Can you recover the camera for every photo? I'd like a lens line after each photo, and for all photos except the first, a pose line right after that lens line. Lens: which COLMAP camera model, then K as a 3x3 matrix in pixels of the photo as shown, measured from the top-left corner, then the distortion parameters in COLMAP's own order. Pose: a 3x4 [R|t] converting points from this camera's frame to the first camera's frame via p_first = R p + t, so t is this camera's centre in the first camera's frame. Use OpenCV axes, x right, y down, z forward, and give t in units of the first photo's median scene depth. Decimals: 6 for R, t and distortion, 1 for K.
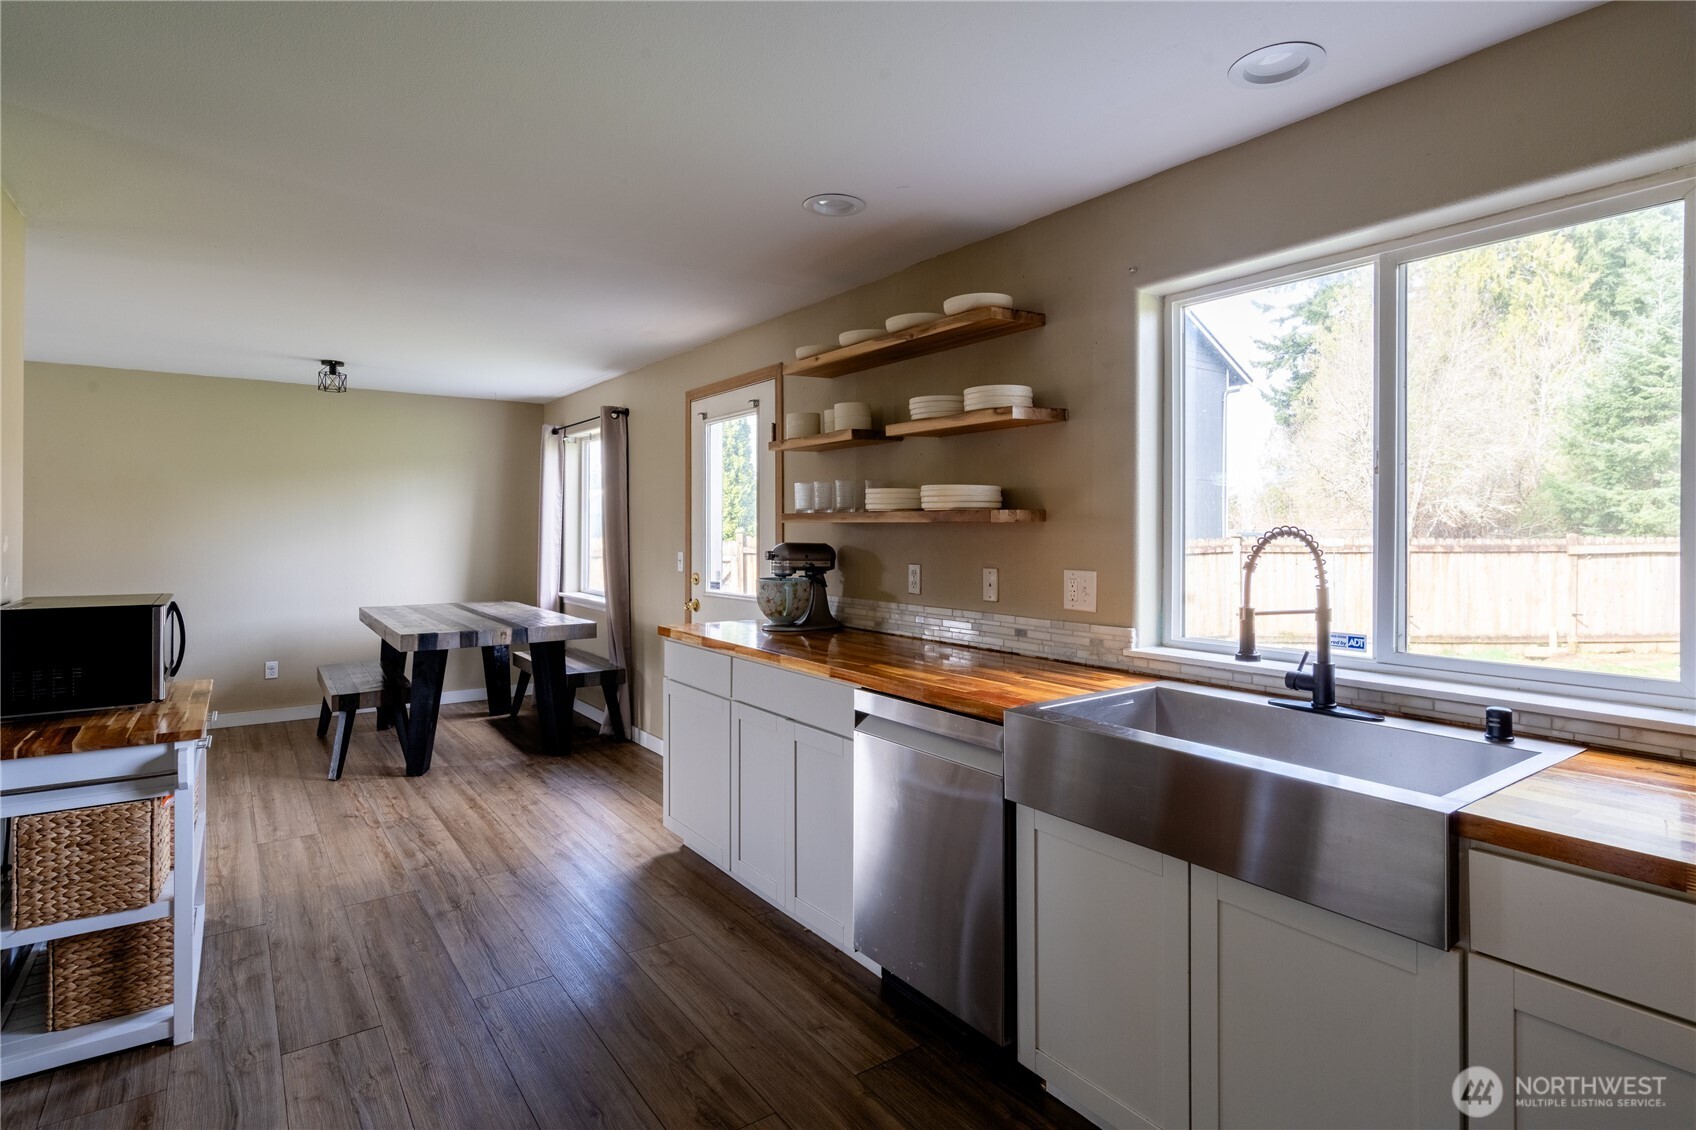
lens RADIAL K [[918.9, 0, 852.3], [0, 918.9, 526.1], [0, 0, 1]] dist [-0.002407, 0.001677]
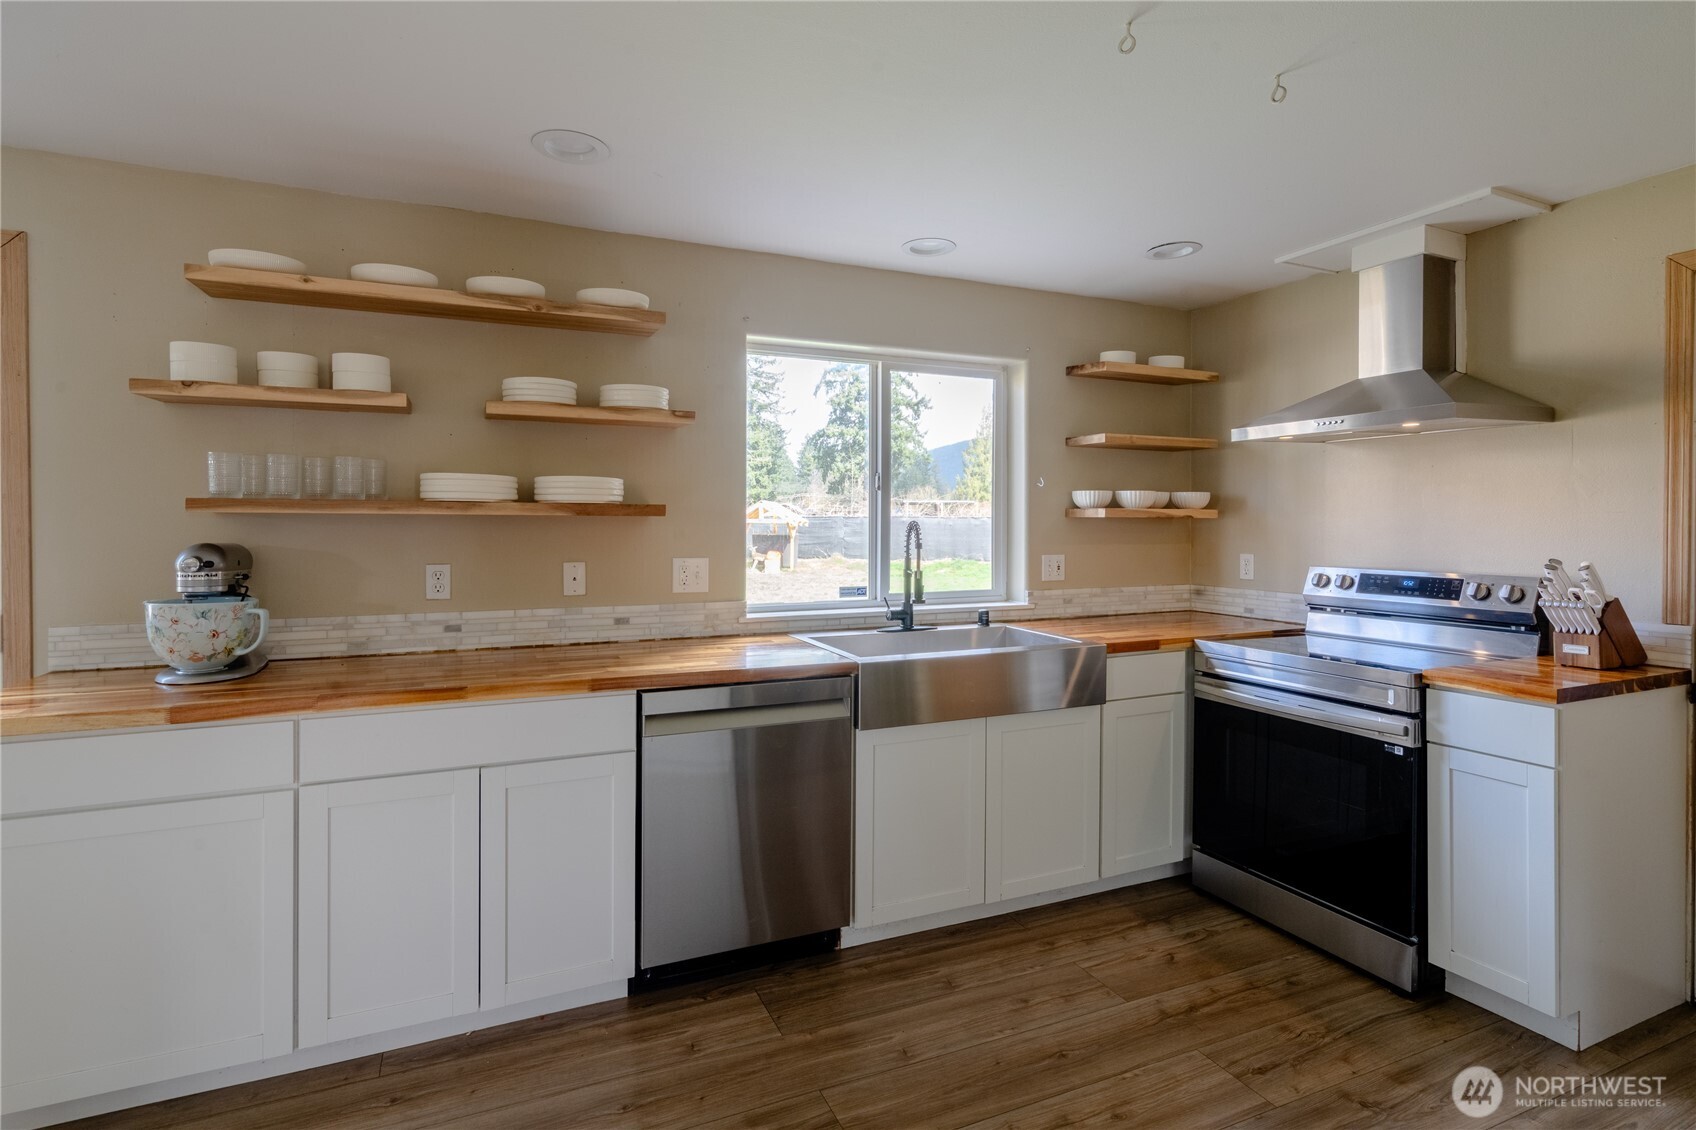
lens RADIAL K [[838.8, 0, 838.0], [0, 838.8, 527.7], [0, 0, 1]] dist [0.007068, 0.000784]
pose [[0.185504, -0.002050, 0.982641, -0.741195], [-0.003332, 0.999991, 0.002716, 0.005901], [-0.982638, -0.003778, 0.185495, 0.597081]]
